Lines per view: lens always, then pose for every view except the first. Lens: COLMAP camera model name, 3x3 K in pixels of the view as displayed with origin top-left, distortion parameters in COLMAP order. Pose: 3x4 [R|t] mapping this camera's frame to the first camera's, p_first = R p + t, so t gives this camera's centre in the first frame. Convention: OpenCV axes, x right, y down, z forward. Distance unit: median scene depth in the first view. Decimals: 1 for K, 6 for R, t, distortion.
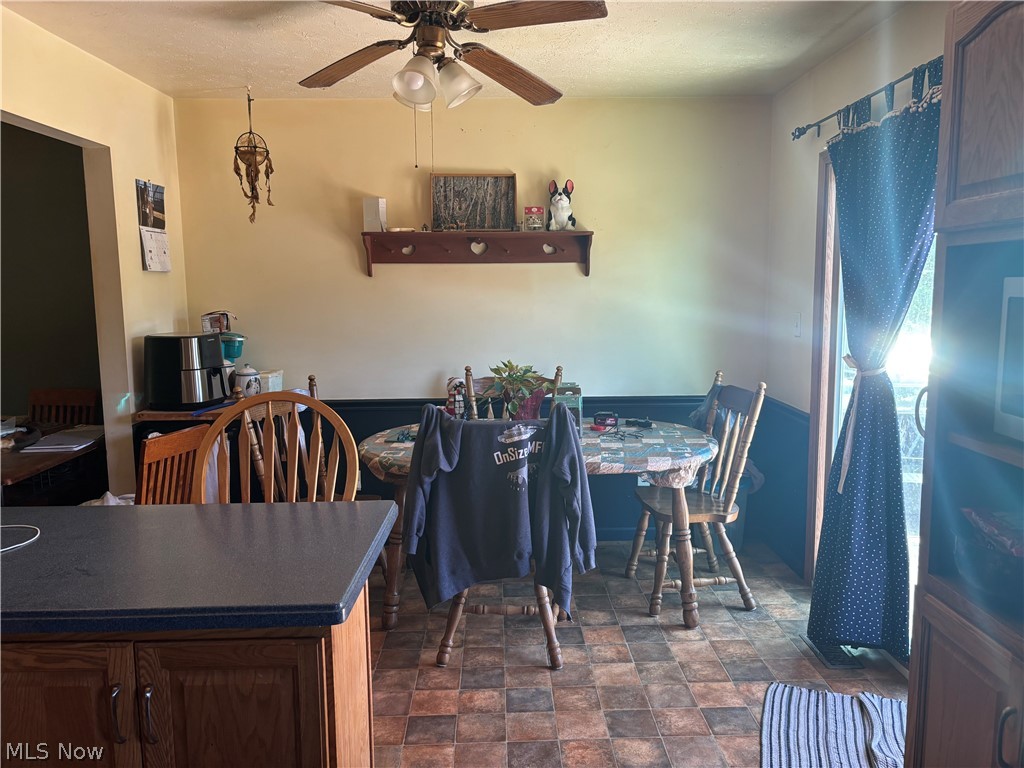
lens RADIAL K [[769.2, 0, 513.5], [0, 769.2, 379.8], [0, 0, 1]] dist [0.054715, -0.065722]
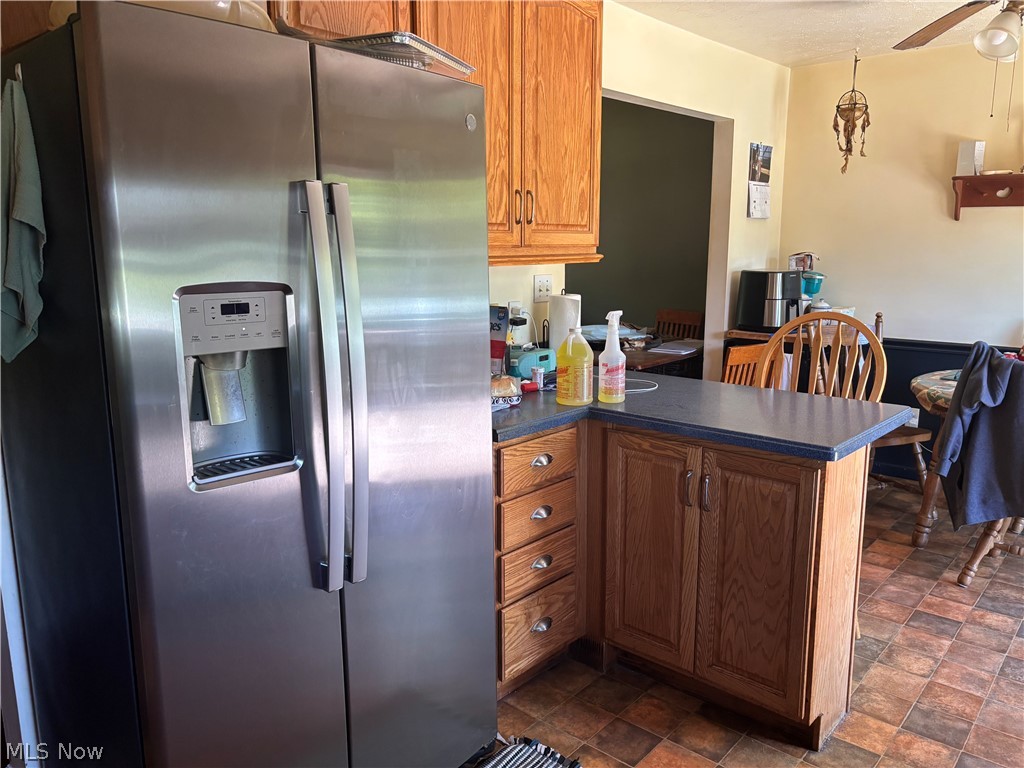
lens RADIAL K [[769.2, 0, 516.7], [0, 769.2, 379.6], [0, 0, 1]] dist [0.054715, -0.065722]
pose [[0.740176, 0.131061, -0.659517, 0.115519], [-0.087822, 0.991262, 0.098424, 0.030721], [0.666654, -0.014931, 0.745218, -0.197449]]
